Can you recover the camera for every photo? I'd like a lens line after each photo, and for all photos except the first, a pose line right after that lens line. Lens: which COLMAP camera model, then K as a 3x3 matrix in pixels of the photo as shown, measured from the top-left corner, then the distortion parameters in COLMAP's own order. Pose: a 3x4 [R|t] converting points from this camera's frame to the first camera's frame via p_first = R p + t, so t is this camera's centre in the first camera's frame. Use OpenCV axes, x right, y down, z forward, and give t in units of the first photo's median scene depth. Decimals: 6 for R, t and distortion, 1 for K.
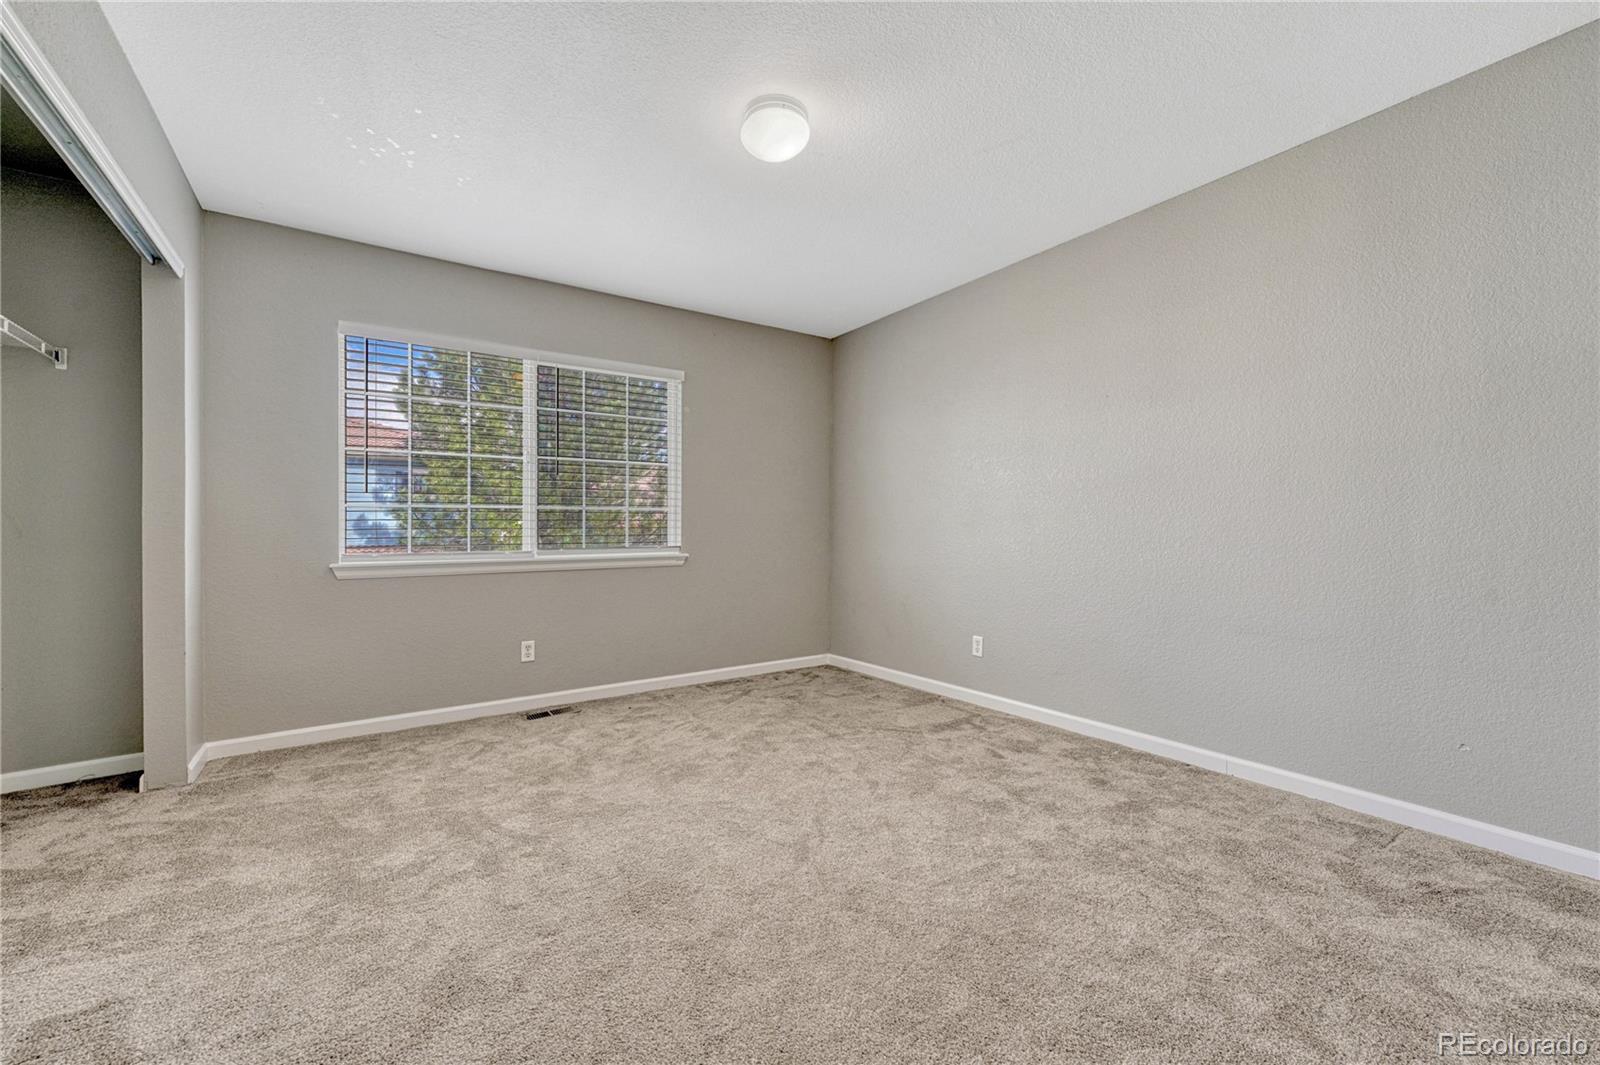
lens RADIAL K [[636.6, 0, 800.0], [0, 636.6, 532.5], [0, 0, 1]] dist [0.000129, -0.000054]
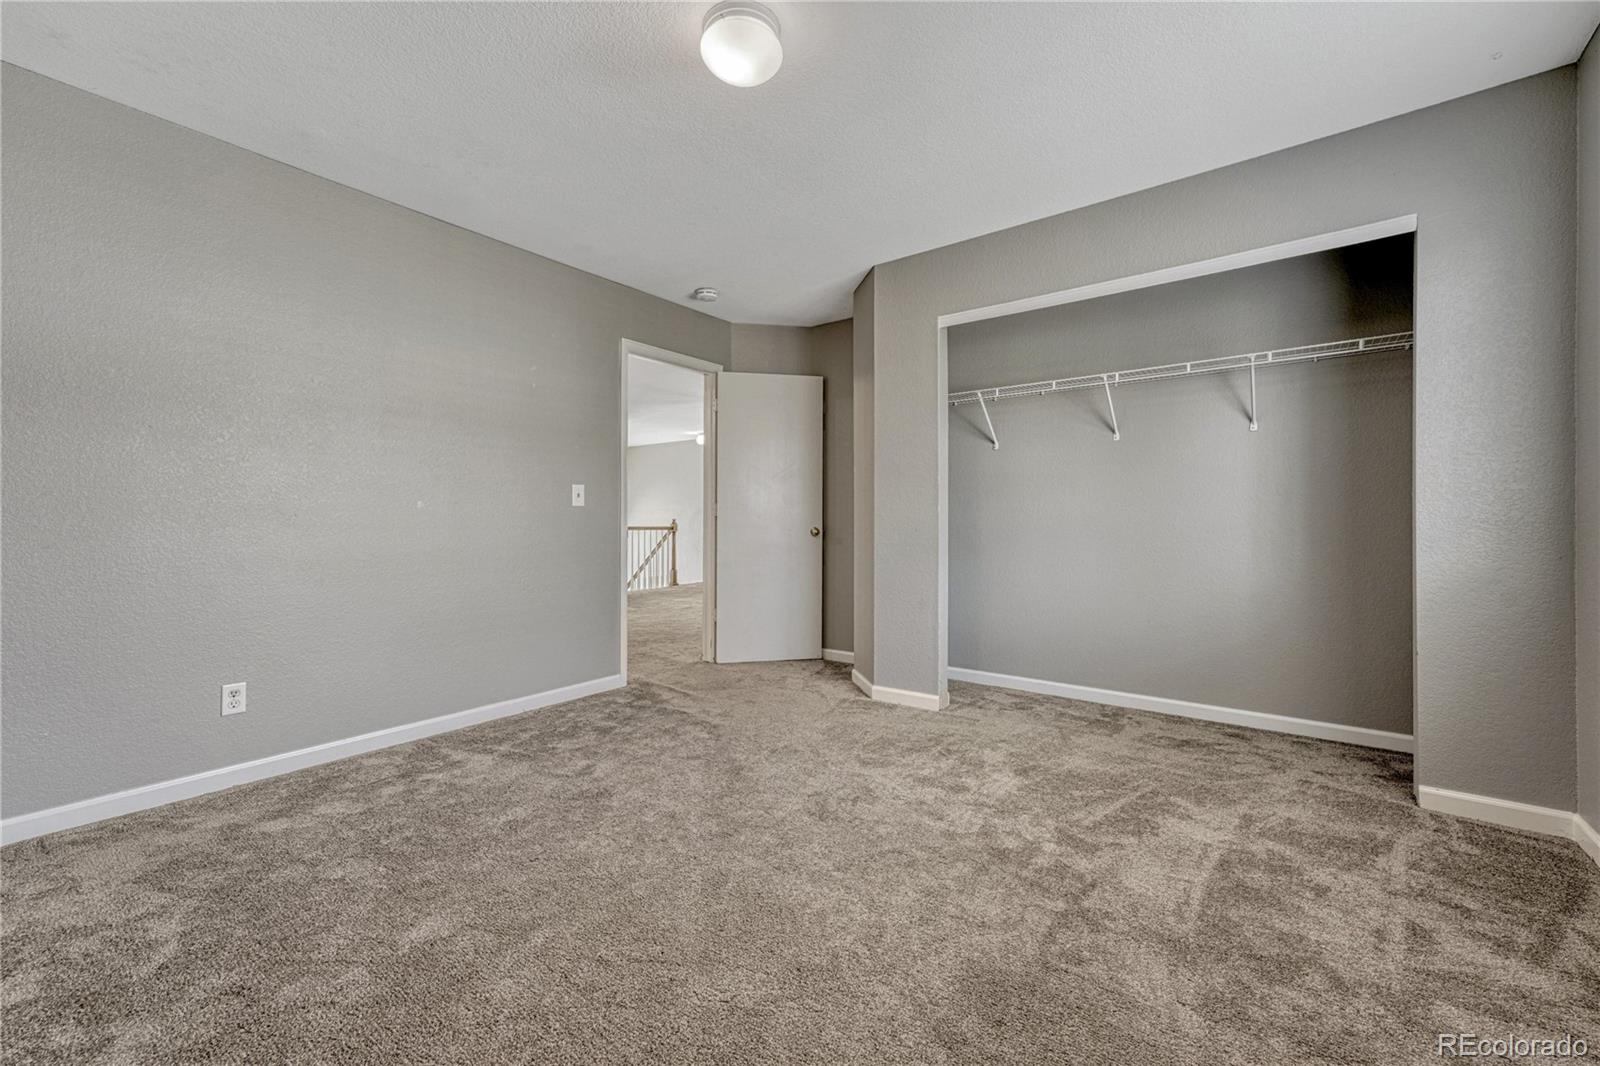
lens RADIAL K [[652.0, 0, 800.2], [0, 652.0, 520.3], [0, 0, 1]] dist [0.012551, 0.000065]
pose [[-0.946688, 0.009125, -0.322022, 0.106399], [0.008794, 0.999958, 0.002484, -0.003601], [0.322031, -0.000480, -0.946729, 1.317955]]
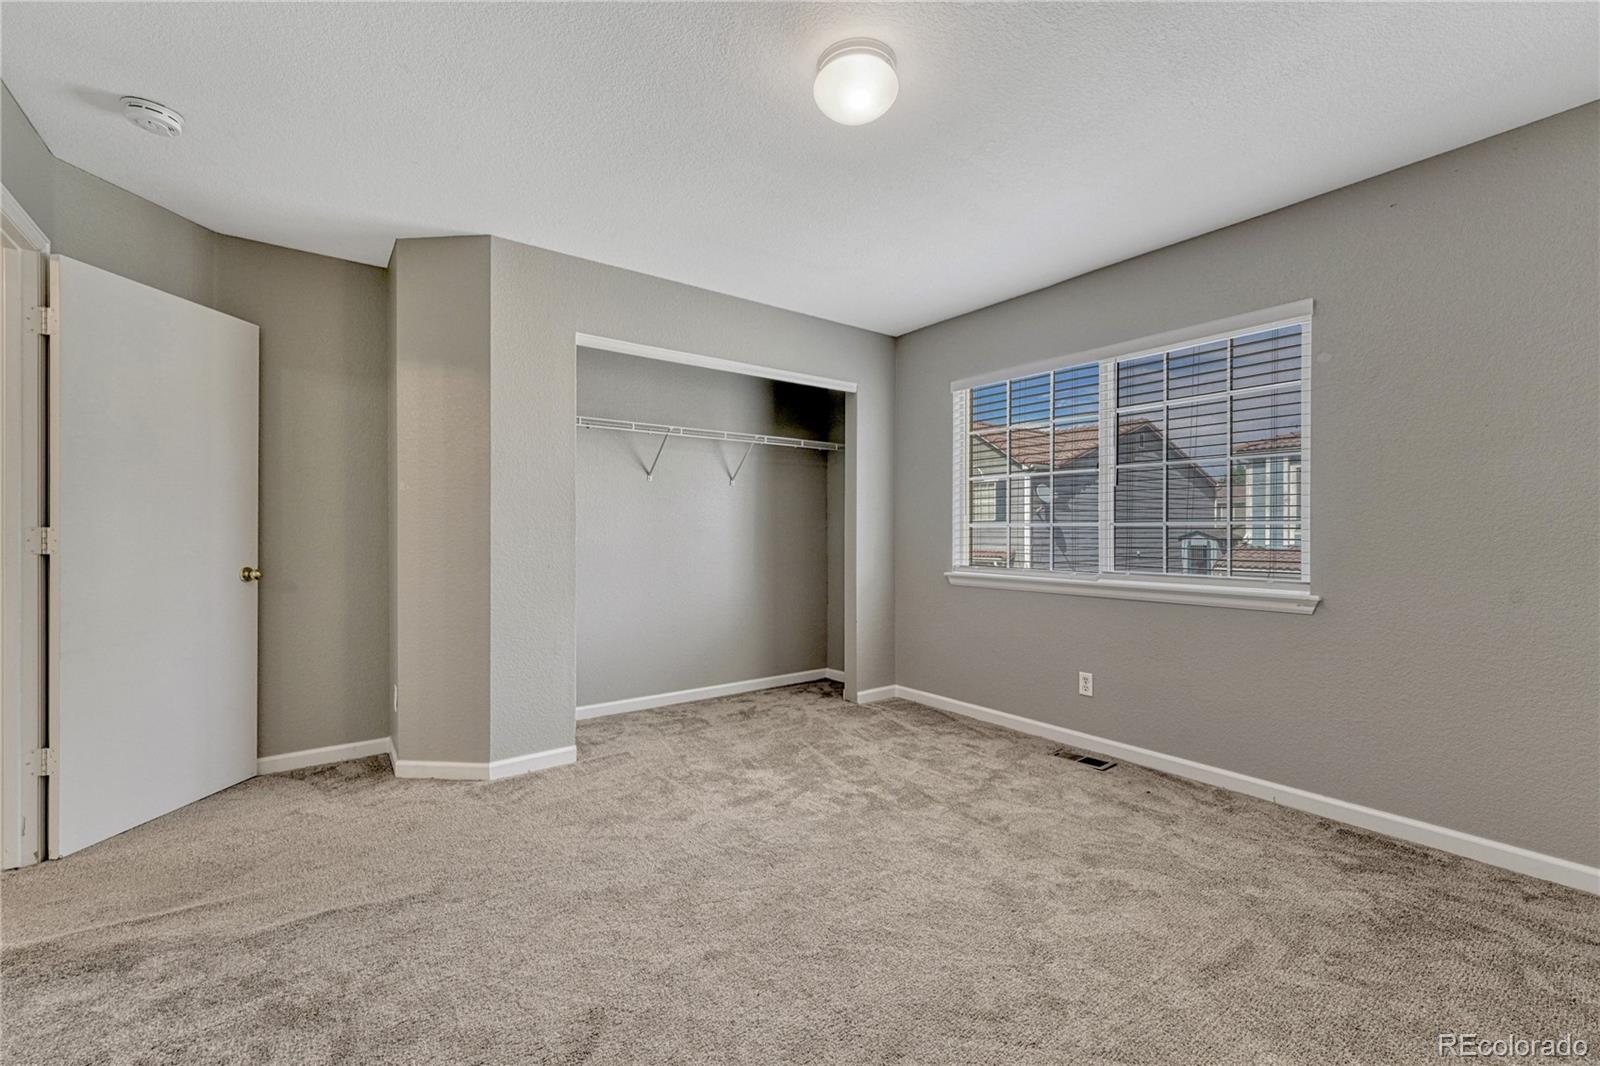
lens RADIAL K [[652.0, 0, 800.2], [0, 652.0, 520.3], [0, 0, 1]] dist [0.012551, 0.000065]
pose [[0.054336, -0.012040, -0.998450, 0.567915], [-0.005119, 0.999911, -0.012336, -0.038687], [0.998510, 0.005782, 0.054269, 0.637110]]
